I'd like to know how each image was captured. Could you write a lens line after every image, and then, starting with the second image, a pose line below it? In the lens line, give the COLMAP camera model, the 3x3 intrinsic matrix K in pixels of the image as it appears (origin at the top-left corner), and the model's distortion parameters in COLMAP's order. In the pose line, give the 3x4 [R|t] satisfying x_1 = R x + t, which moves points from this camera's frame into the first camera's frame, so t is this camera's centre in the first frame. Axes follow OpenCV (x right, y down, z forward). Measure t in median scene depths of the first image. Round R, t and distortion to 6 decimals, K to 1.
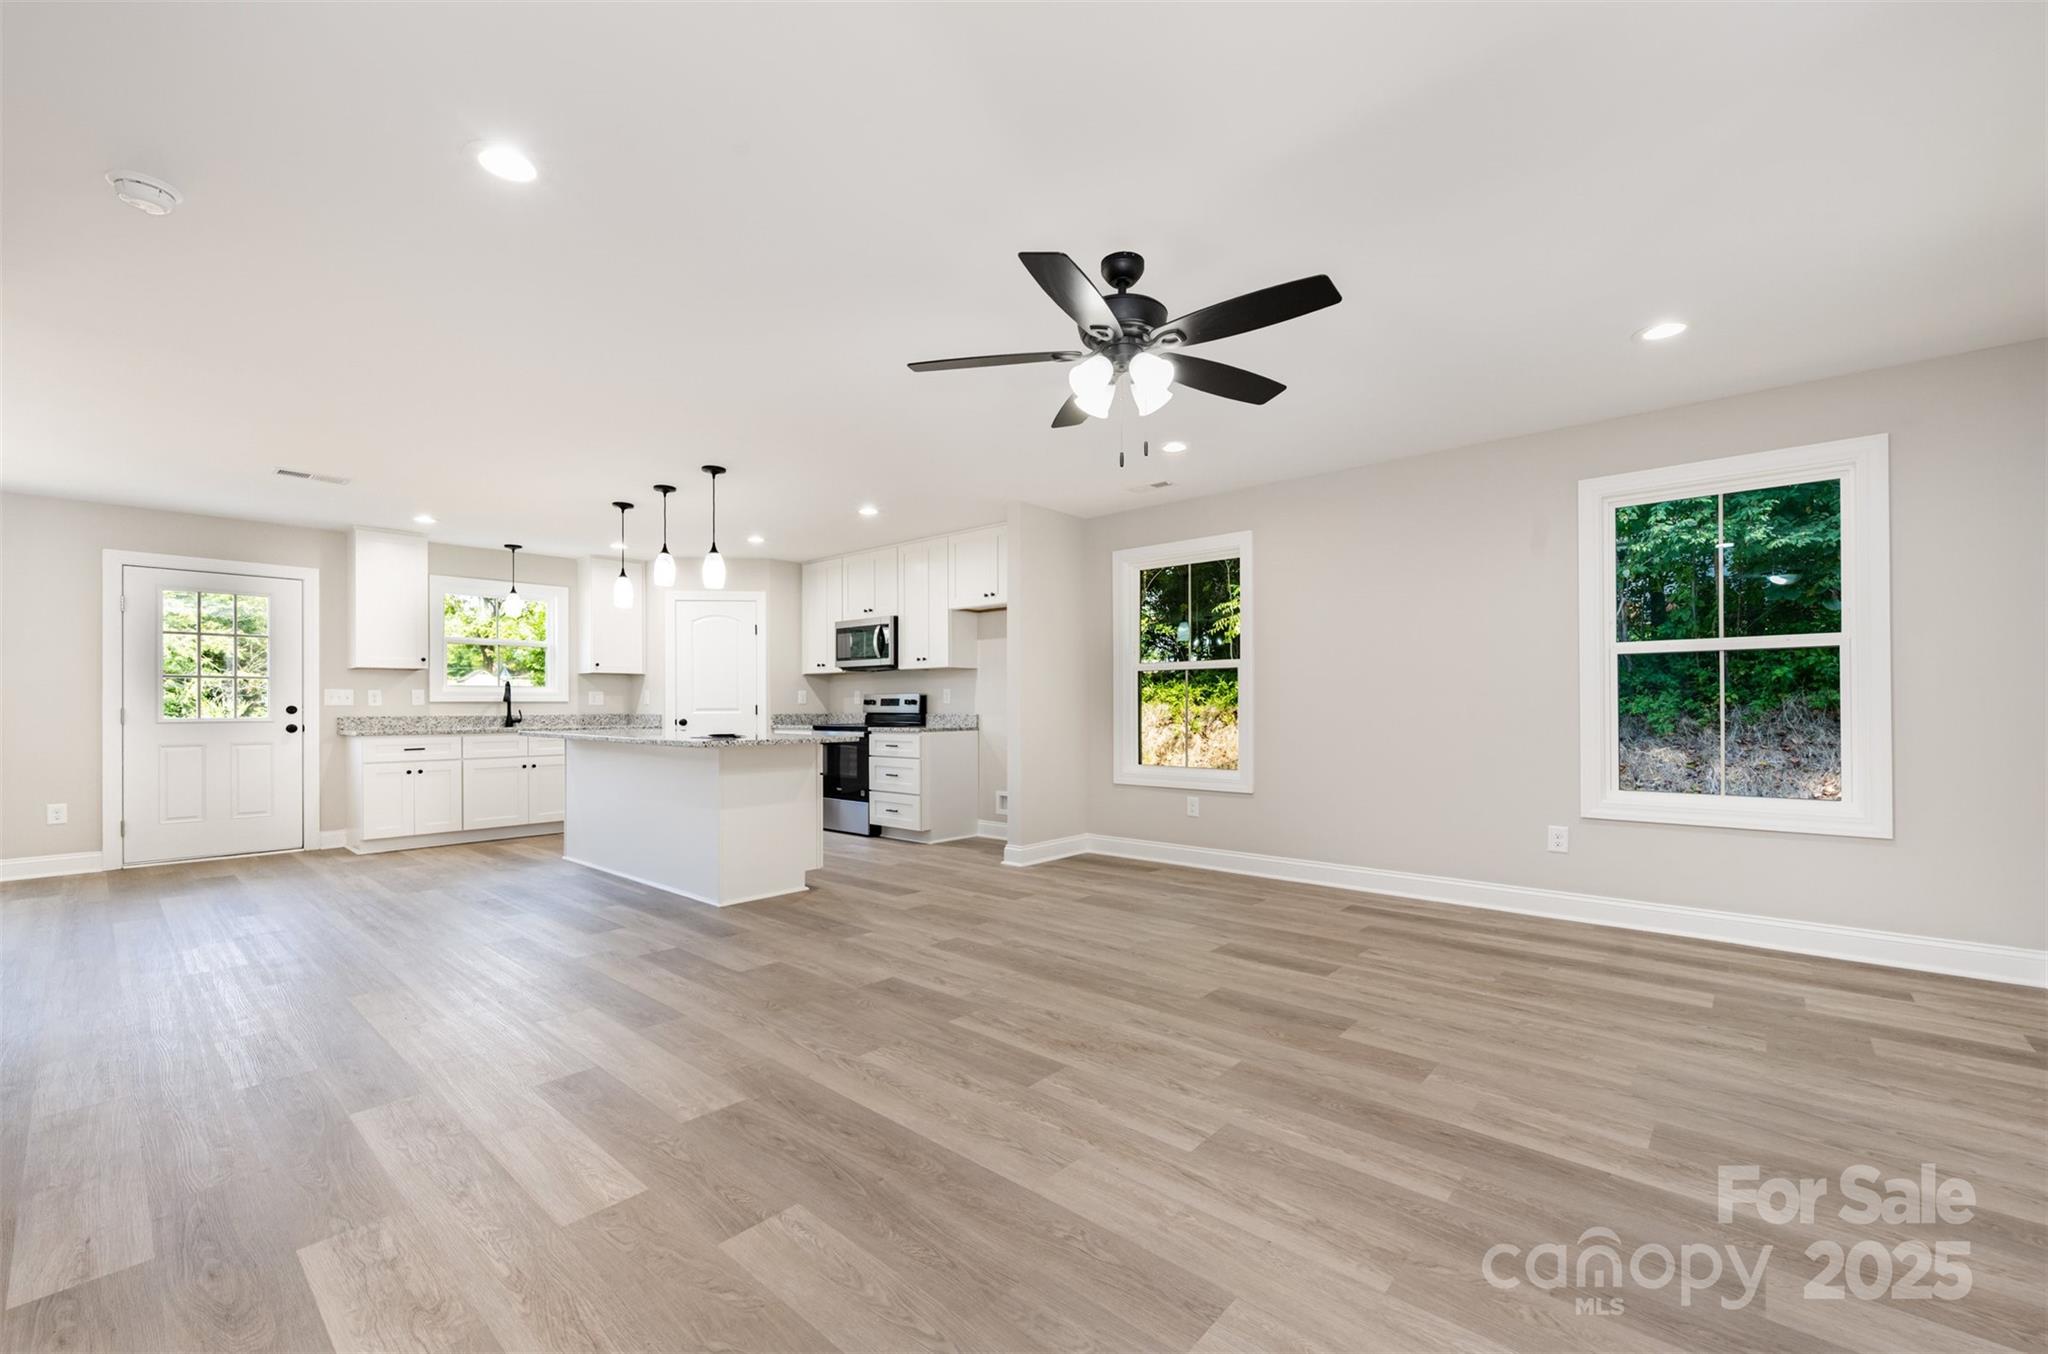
lens RADIAL K [[838.7, 0, 1008.7], [0, 838.7, 694.8], [0, 0, 1]] dist [0.003886, 0.000278]
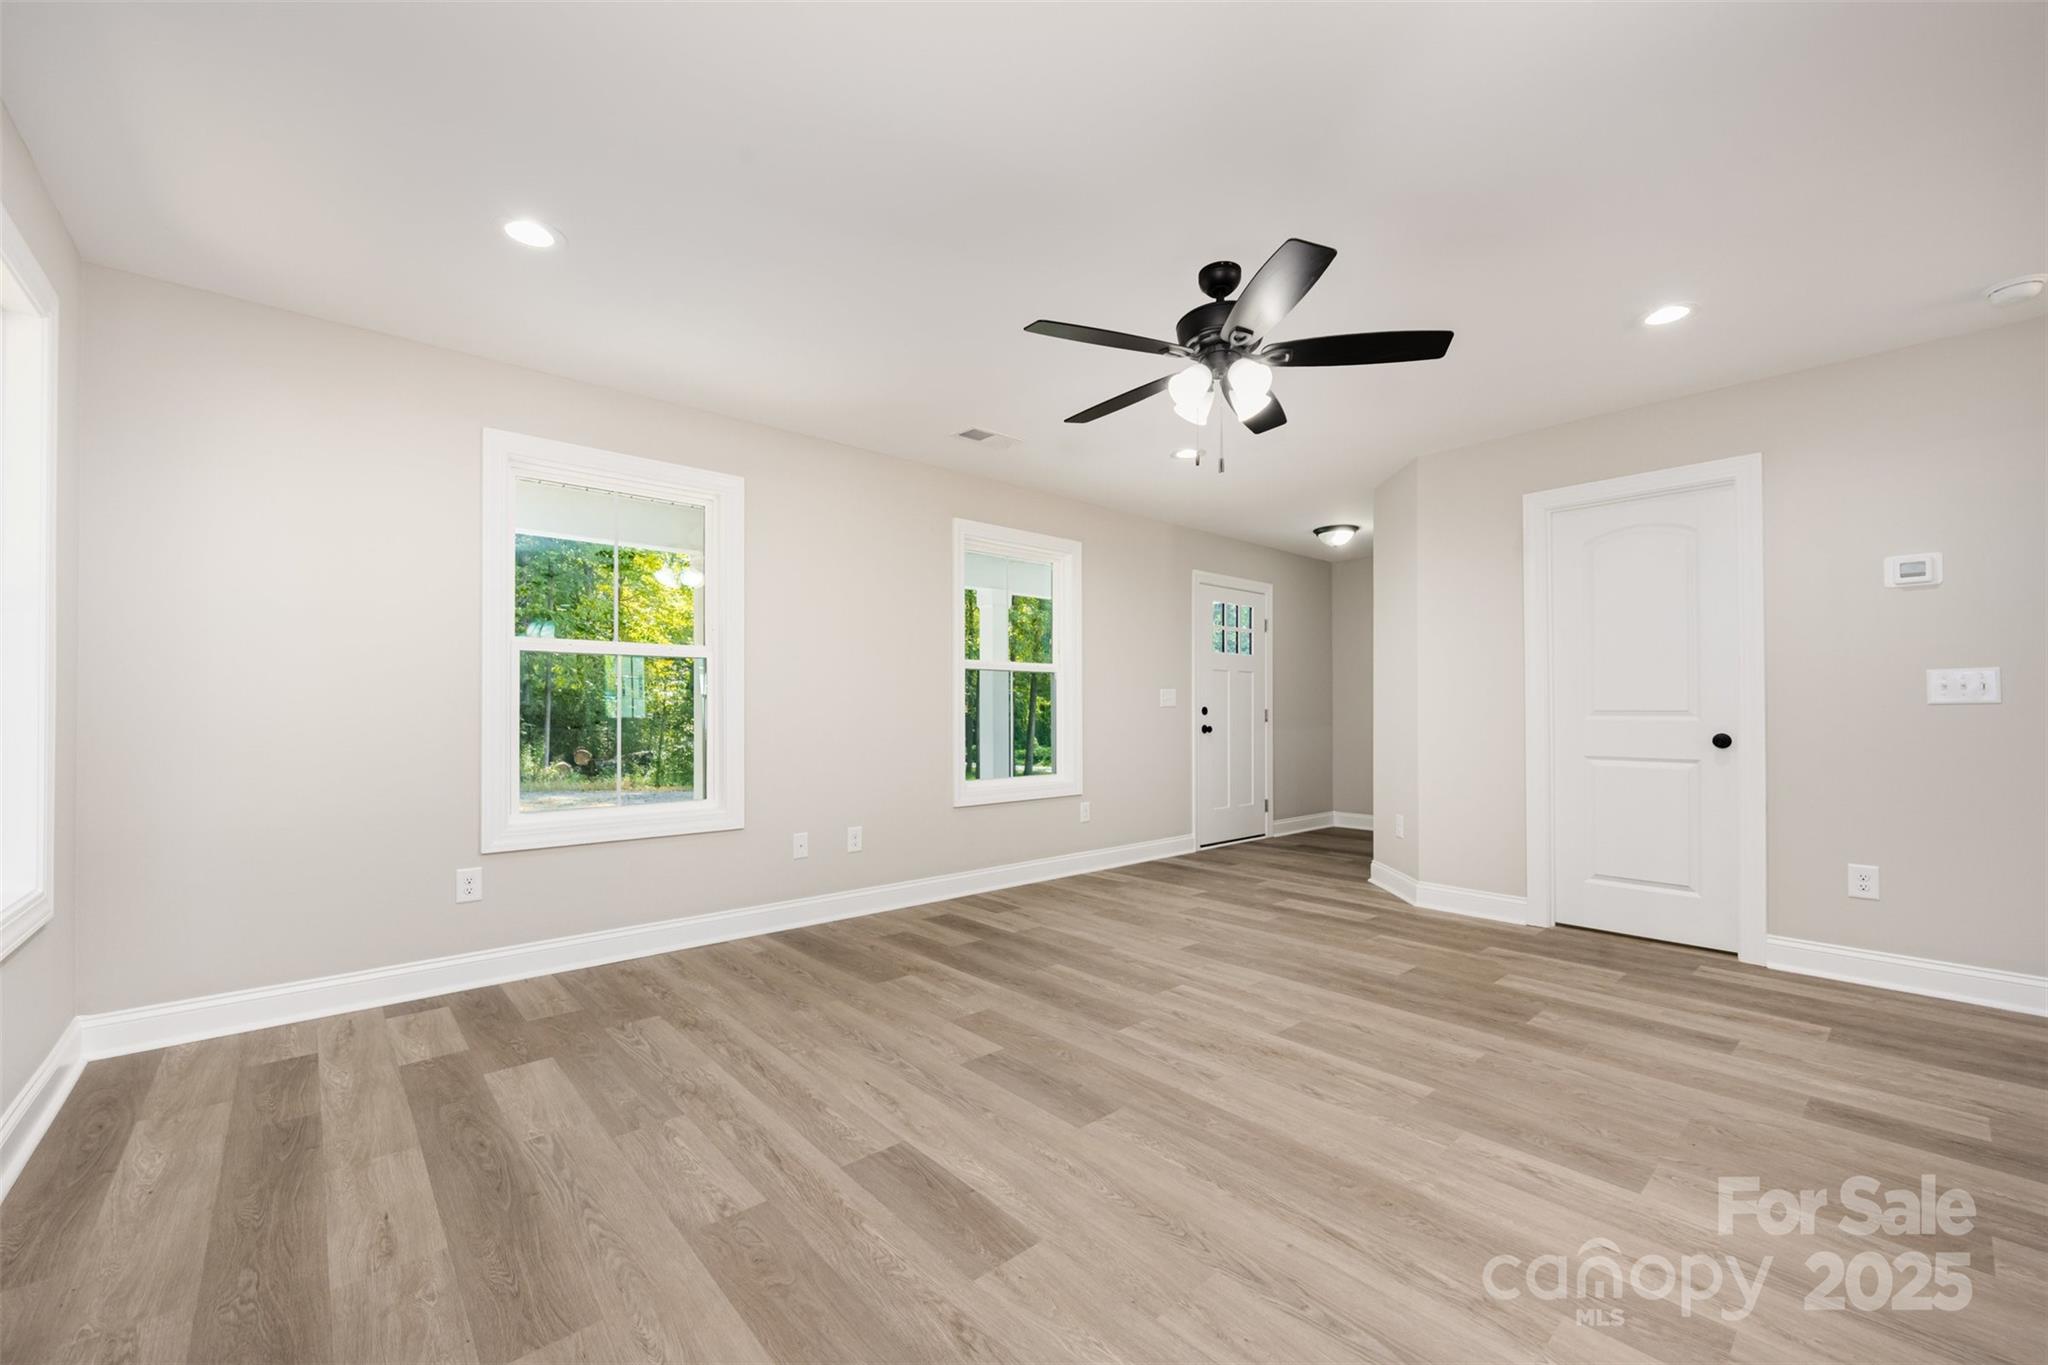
lens RADIAL K [[795.1, 0, 1026.9], [0, 795.1, 697.4], [0, 0, 1]] dist [0.000681, -0.000486]
pose [[-0.994737, 0.005747, 0.102304, 0.269110], [0.002772, 0.999570, -0.029194, 0.018256], [-0.102428, -0.028756, -0.994325, 1.963265]]
